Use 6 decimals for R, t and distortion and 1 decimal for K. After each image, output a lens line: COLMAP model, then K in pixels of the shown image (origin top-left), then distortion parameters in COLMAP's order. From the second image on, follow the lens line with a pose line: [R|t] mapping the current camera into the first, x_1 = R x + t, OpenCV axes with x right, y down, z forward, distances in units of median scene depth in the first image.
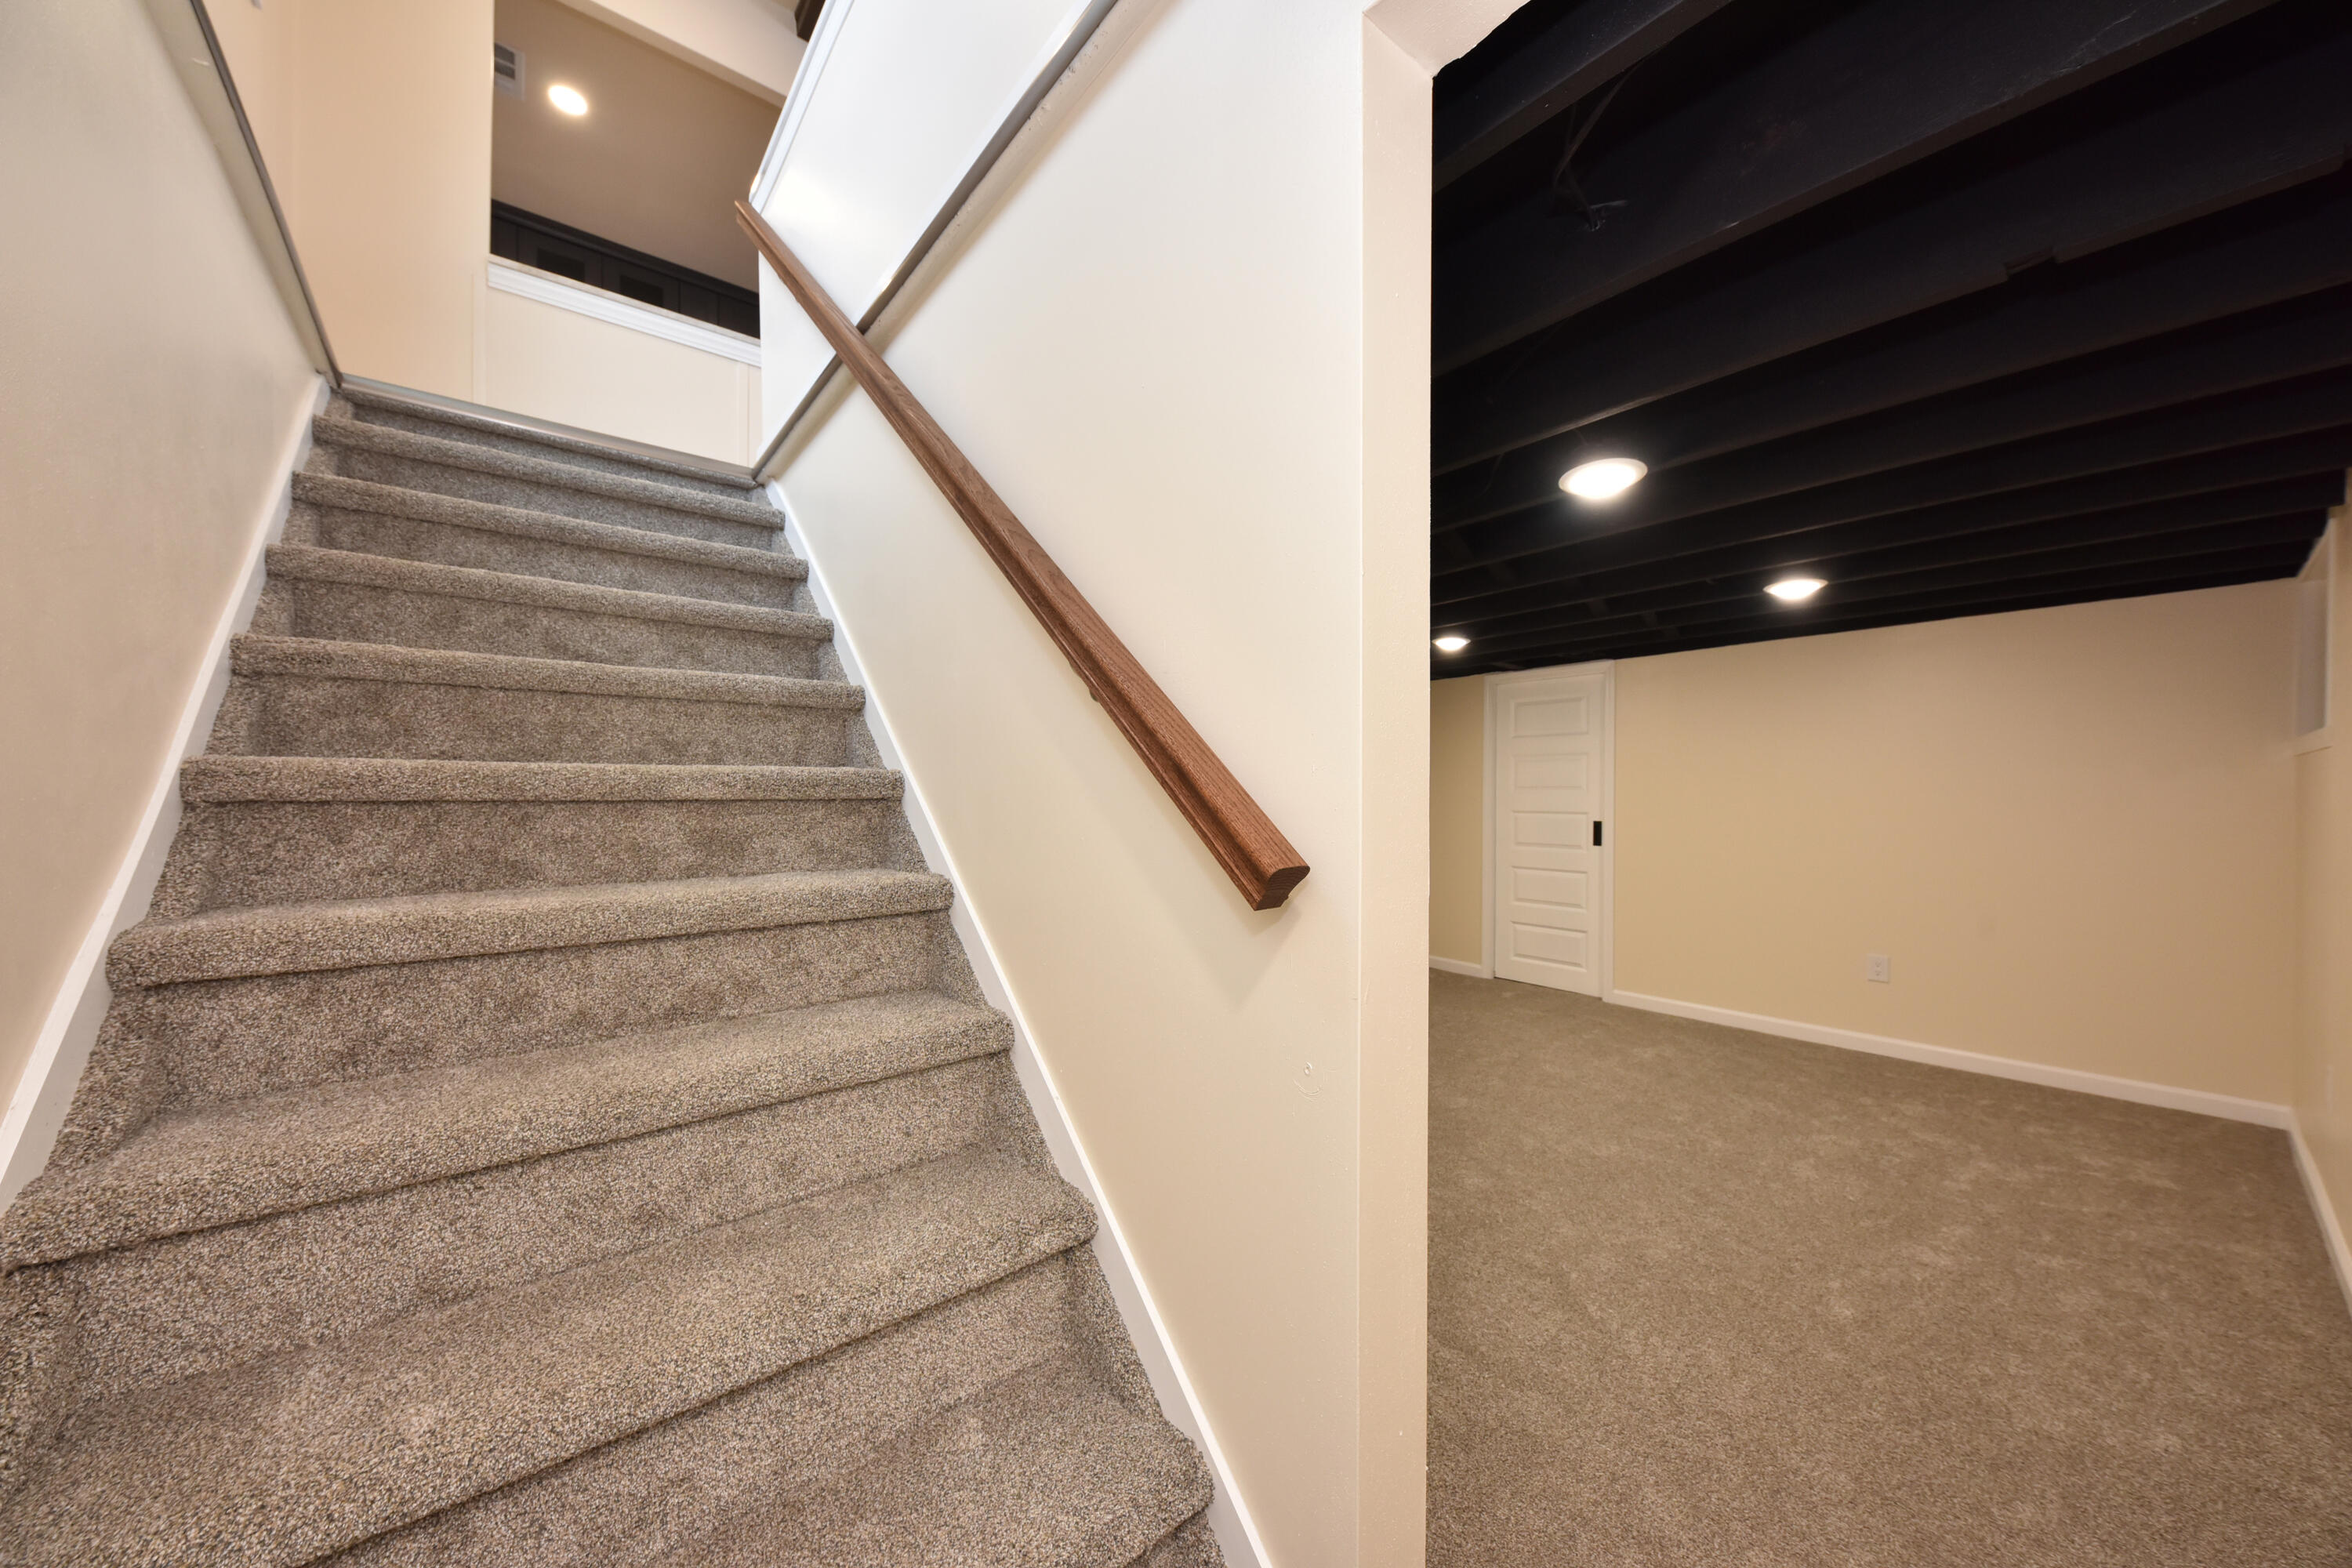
lens RADIAL K [[797.2, 0, 1181.9], [0, 797.2, 791.5], [0, 0, 1]] dist [0.010409, -0.004843]
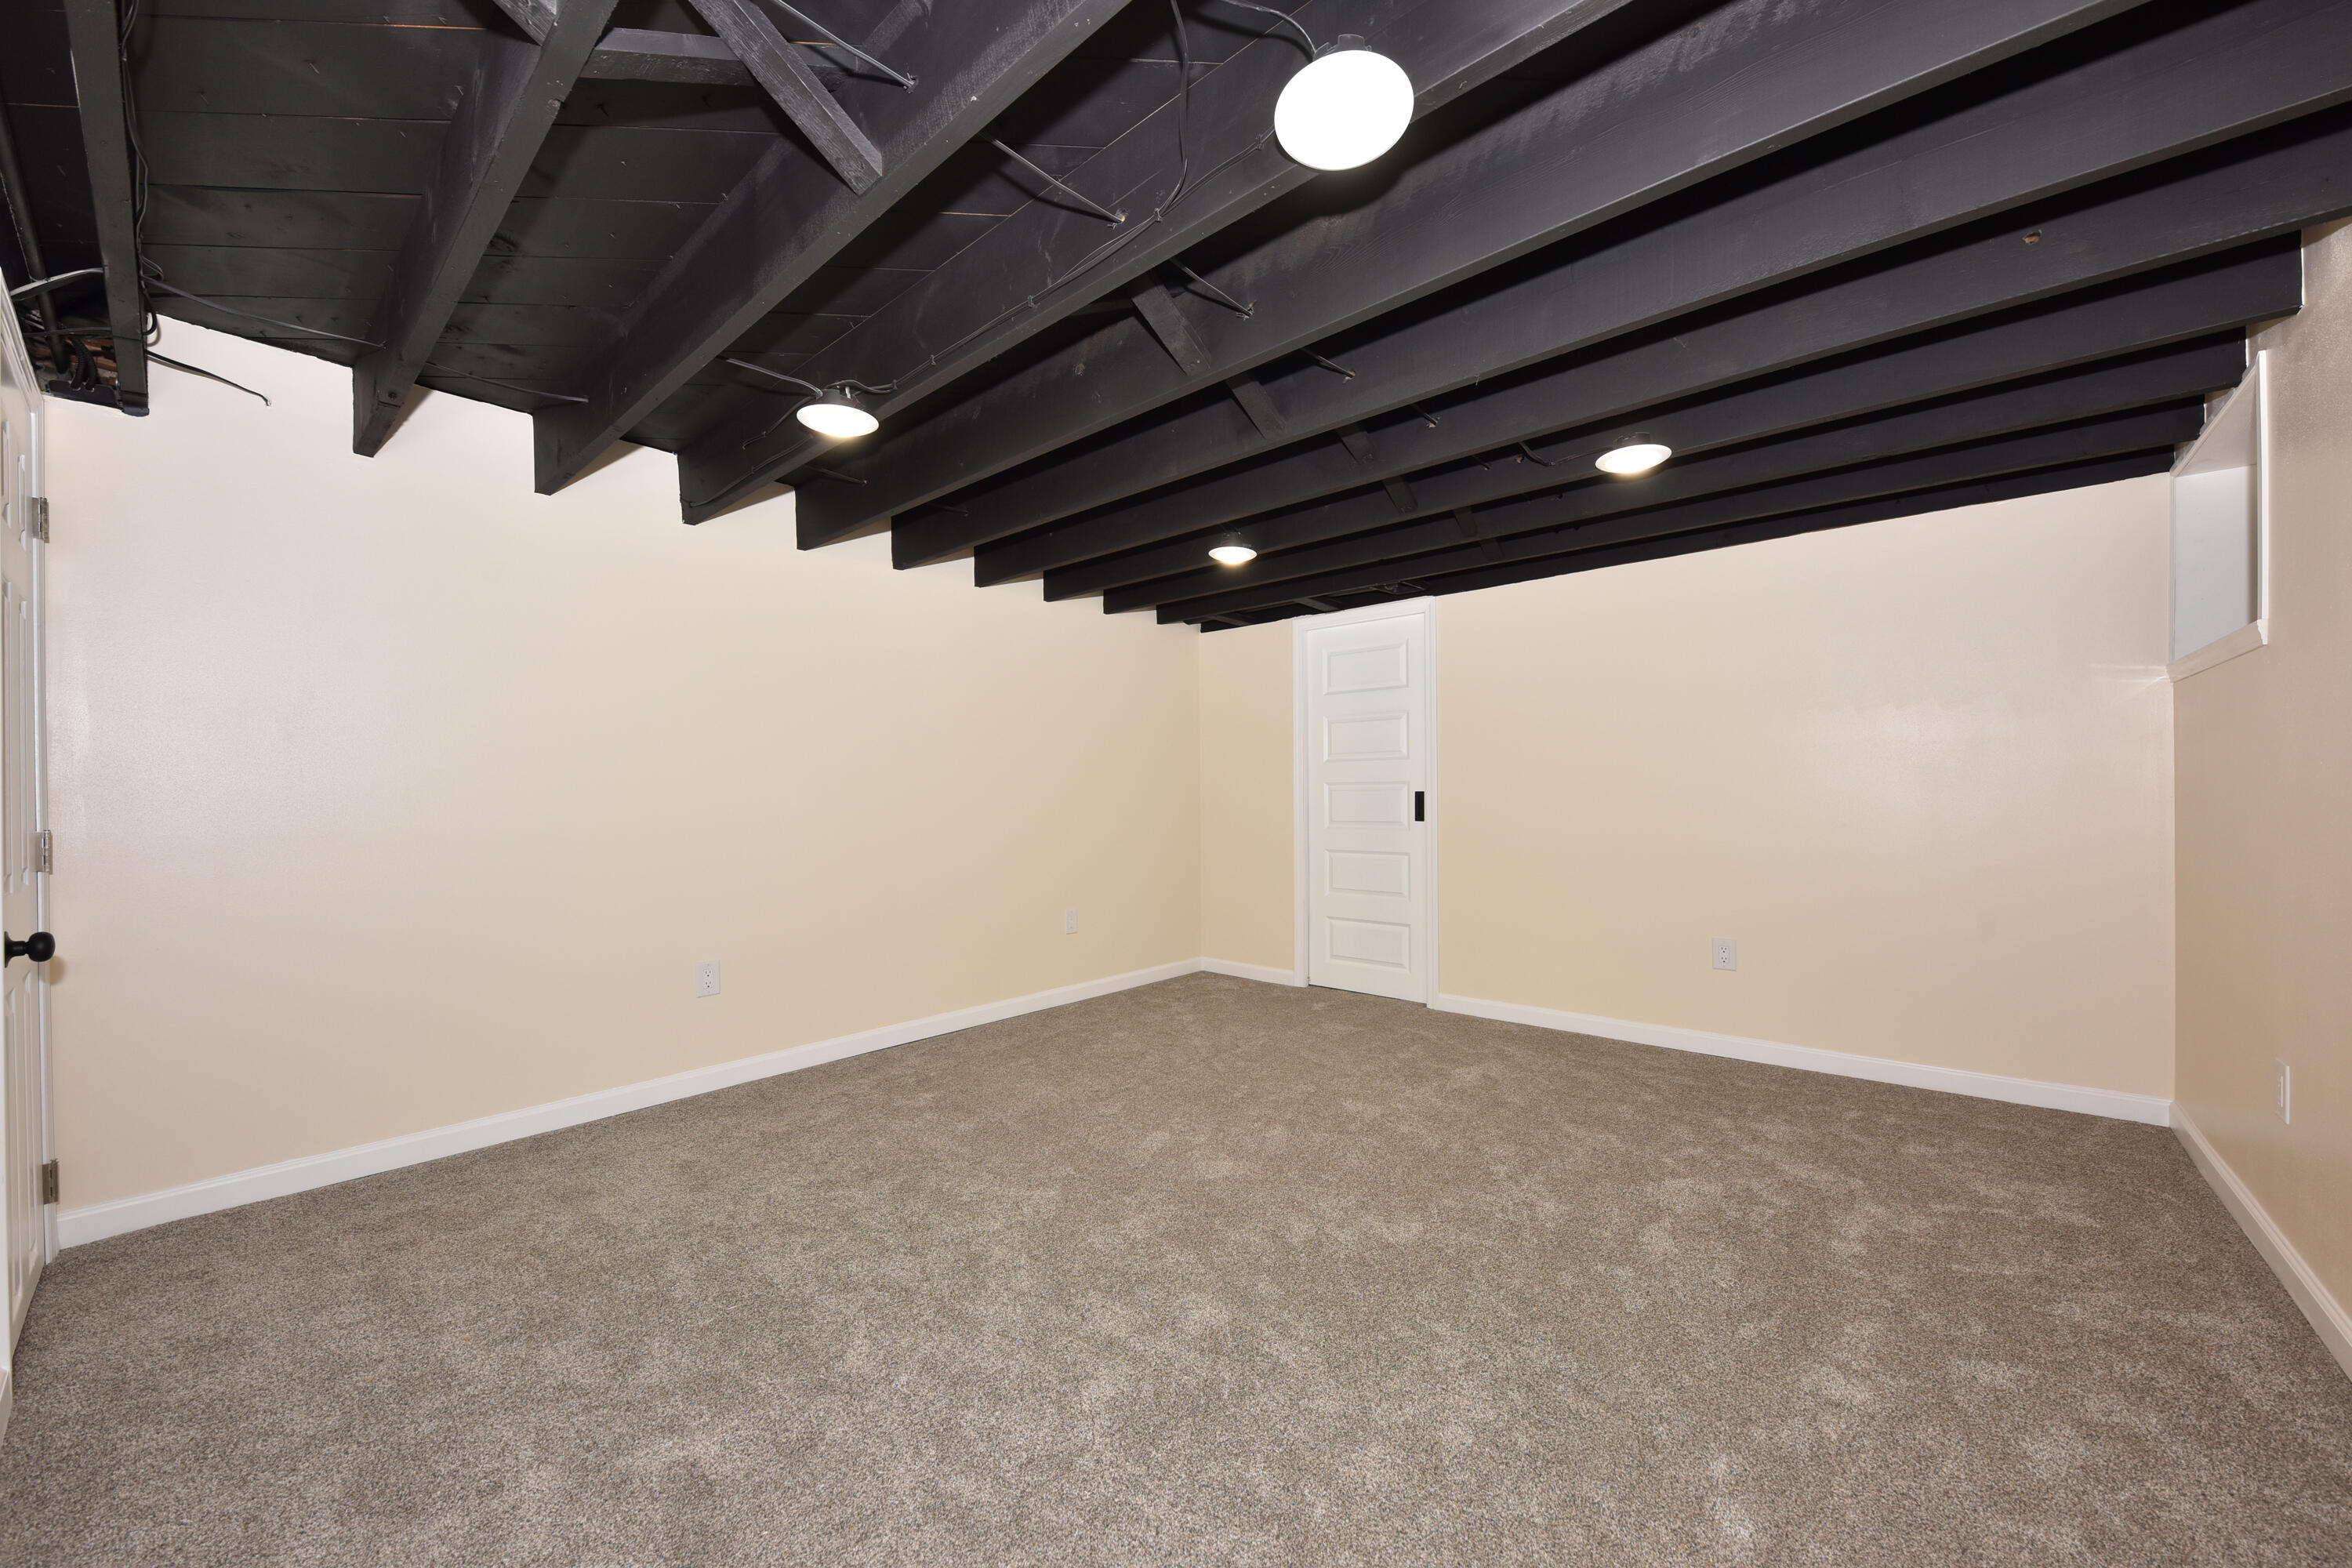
lens RADIAL K [[872.0, 0, 1176.0], [0, 872.0, 784.0], [0, 0, 1]] dist [0.014286, -0.000062]
pose [[0.983618, -0.009311, 0.180027, 0.198941], [0.010656, 0.999922, -0.006508, 0.060782], [-0.179953, 0.008319, 0.983640, 0.279960]]
